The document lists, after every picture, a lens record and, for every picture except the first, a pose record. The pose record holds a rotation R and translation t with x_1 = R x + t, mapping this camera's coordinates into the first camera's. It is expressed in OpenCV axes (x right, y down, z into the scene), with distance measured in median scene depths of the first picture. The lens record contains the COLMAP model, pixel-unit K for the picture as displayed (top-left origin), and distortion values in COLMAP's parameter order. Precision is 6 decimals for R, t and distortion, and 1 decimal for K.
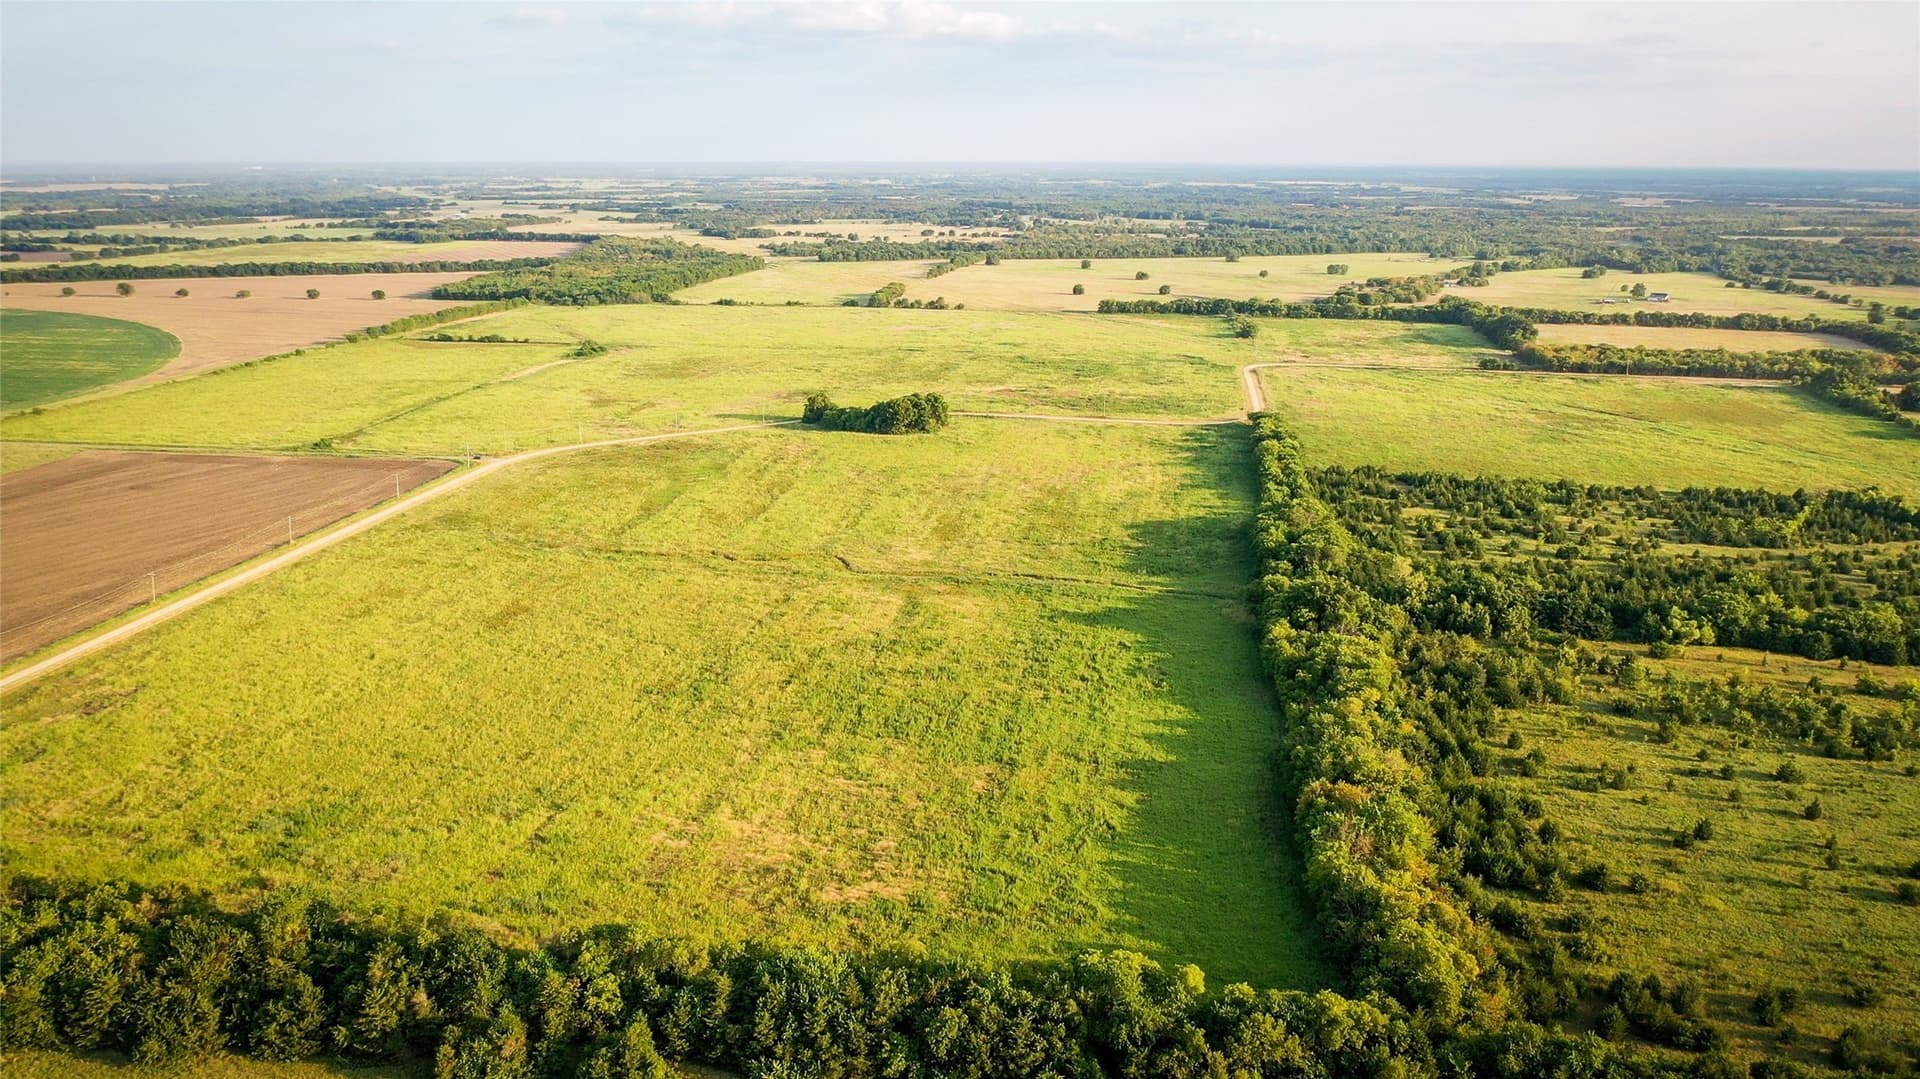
lens RADIAL K [[1526.9, 0, 965.8], [0, 1526.9, 536.5], [0, 0, 1]] dist [-0.017030, -0.002018]
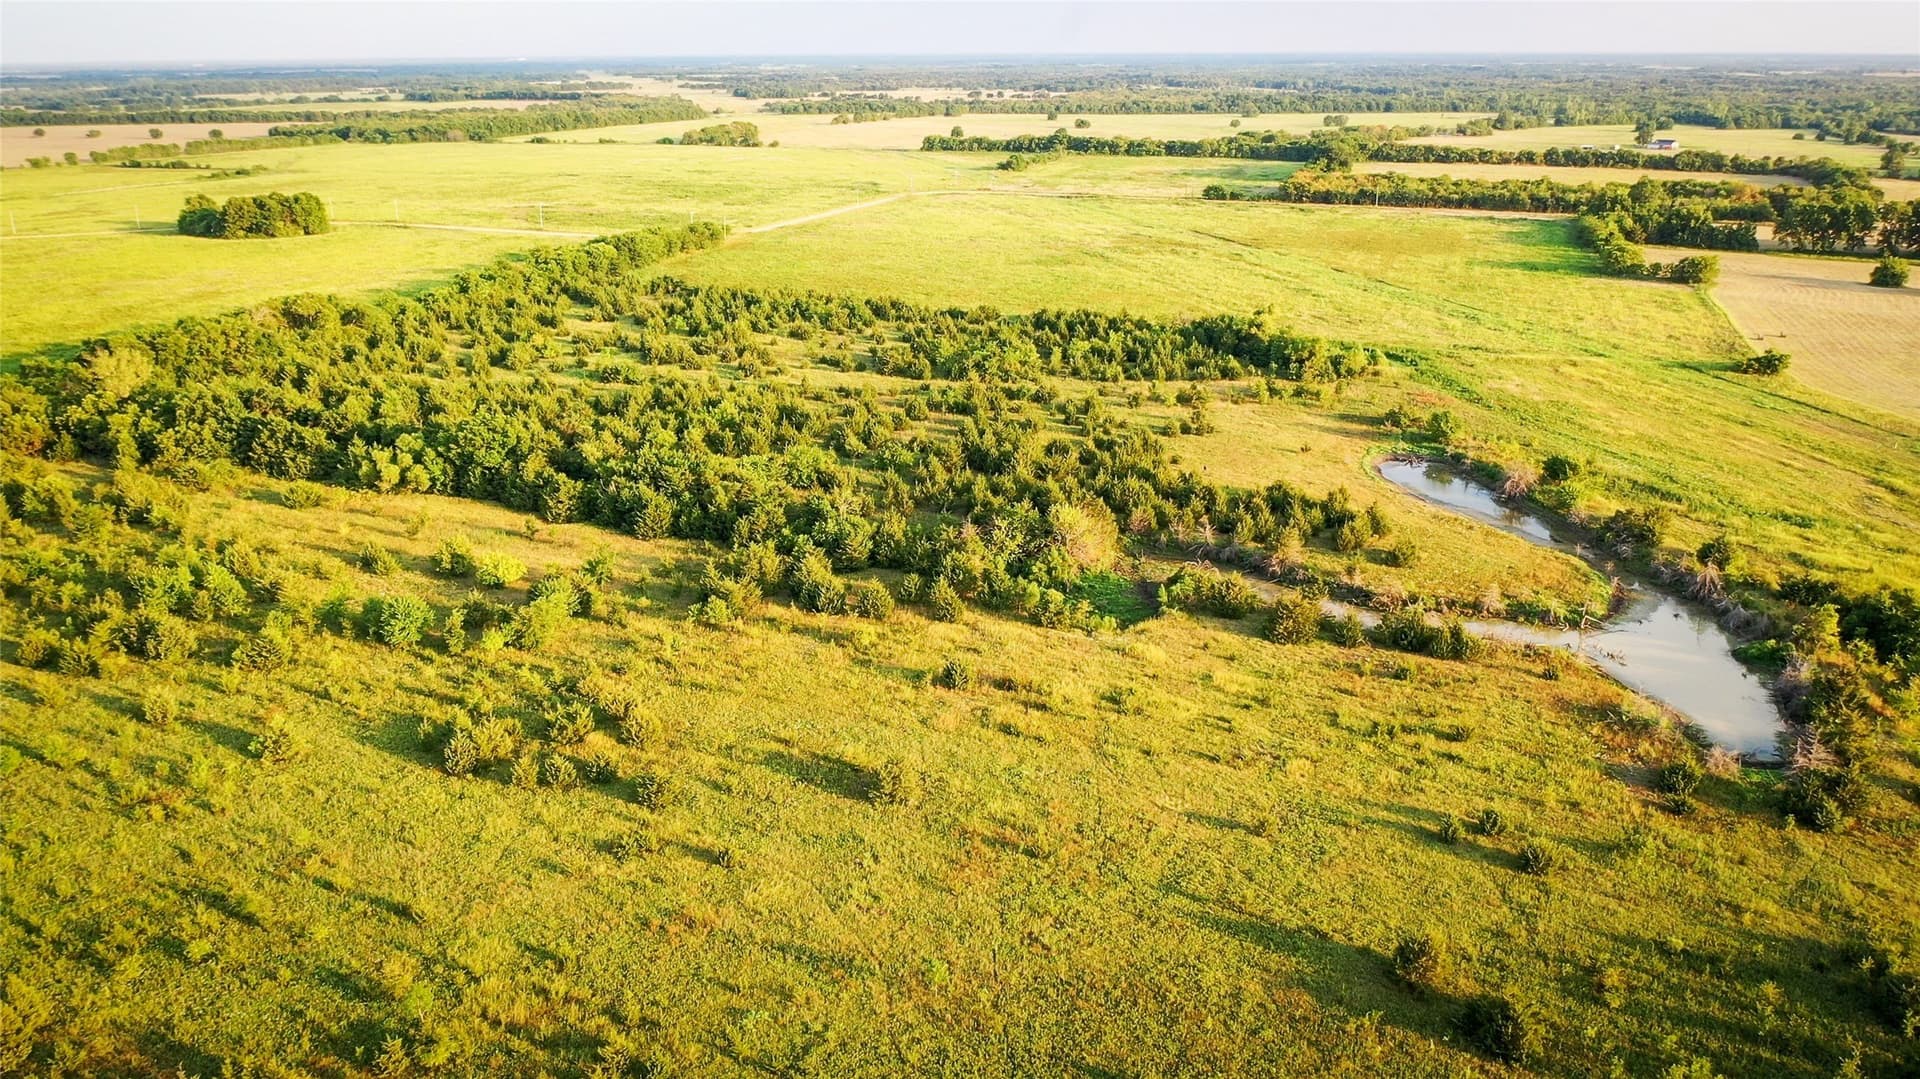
lens RADIAL K [[1526.9, 0, 962.3], [0, 1526.9, 530.1], [0, 0, 1]] dist [-0.017030, -0.002018]
pose [[0.984233, 0.046099, -0.170766, 0.444065], [-0.035619, 0.997318, 0.063938, 0.020913], [0.173256, -0.056848, 0.983235, 0.224386]]
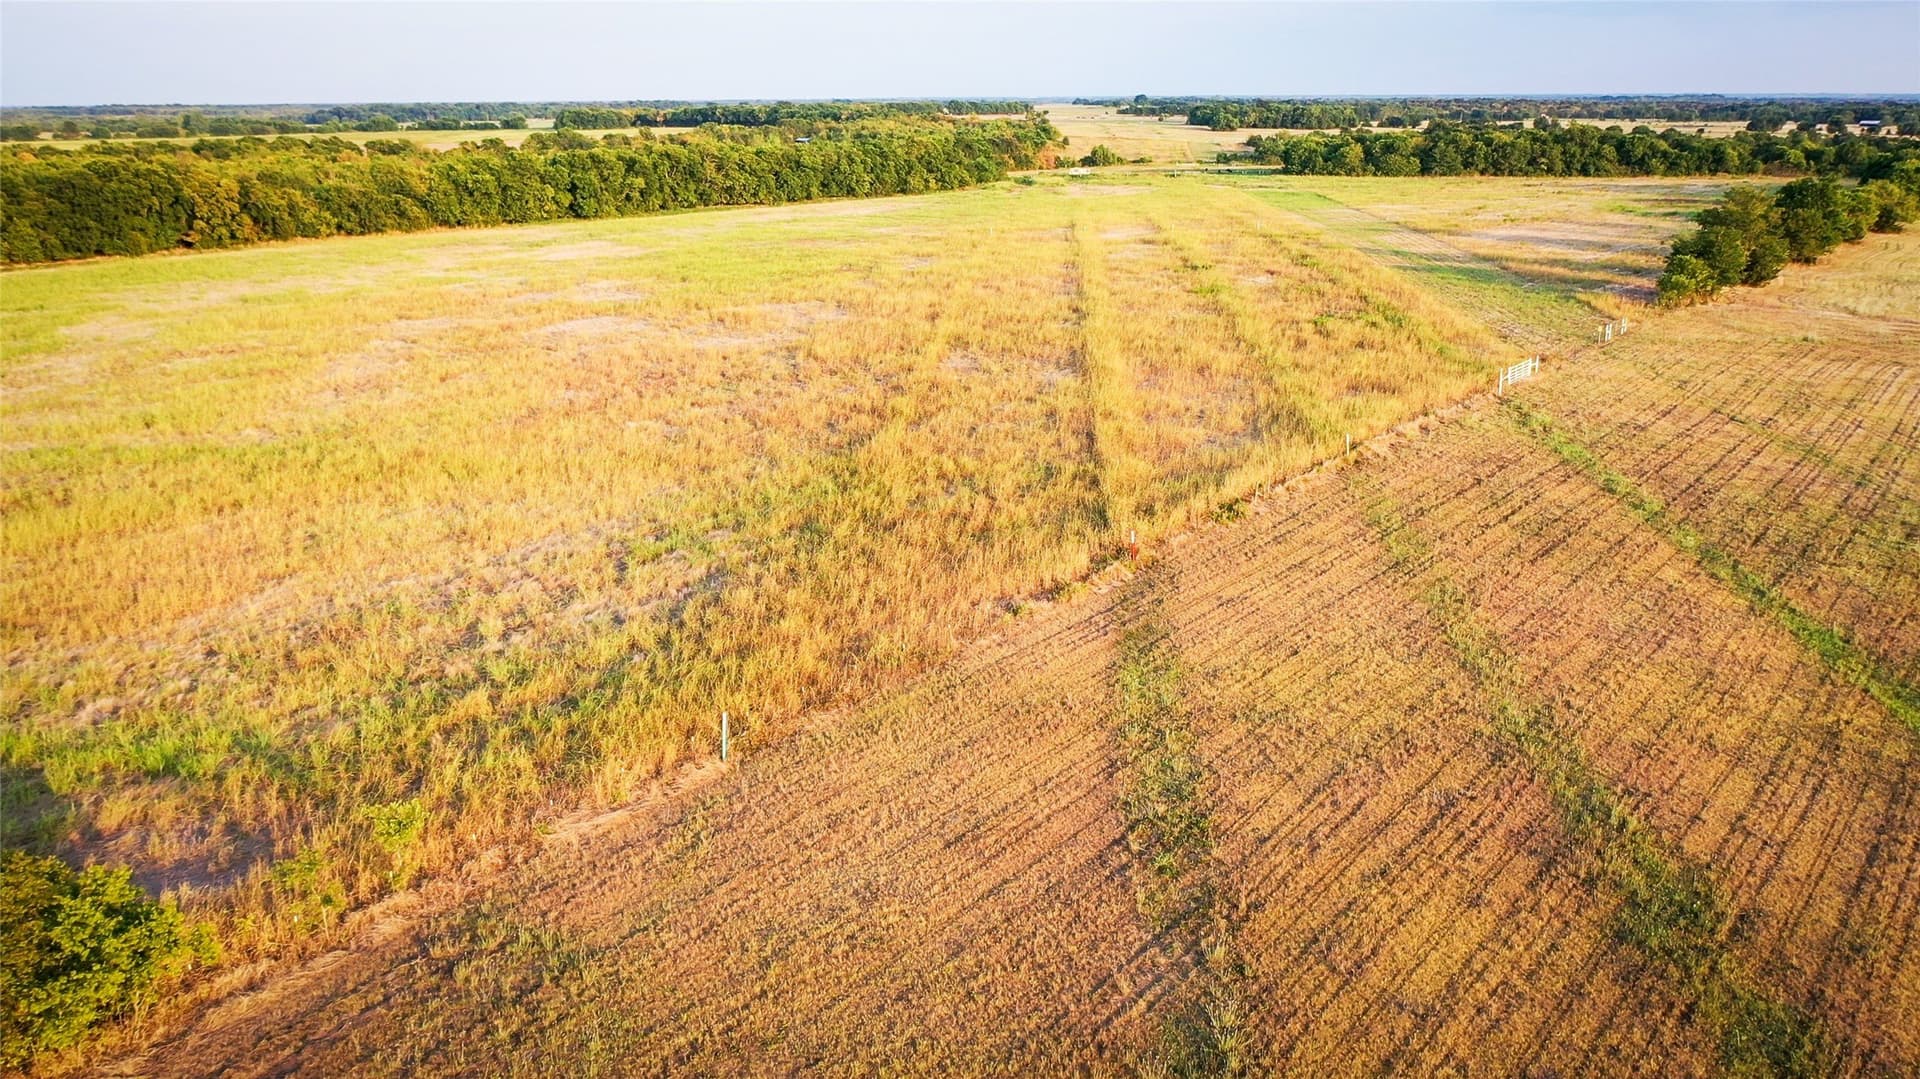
lens RADIAL K [[1526.9, 0, 963.3], [0, 1526.9, 536.8], [0, 0, 1]] dist [-0.017030, -0.002018]
pose [[0.875538, 0.125752, -0.466498, -0.031900], [-0.107486, 0.992034, 0.065686, -0.316230], [0.471042, -0.007369, 0.882080, 1.808656]]
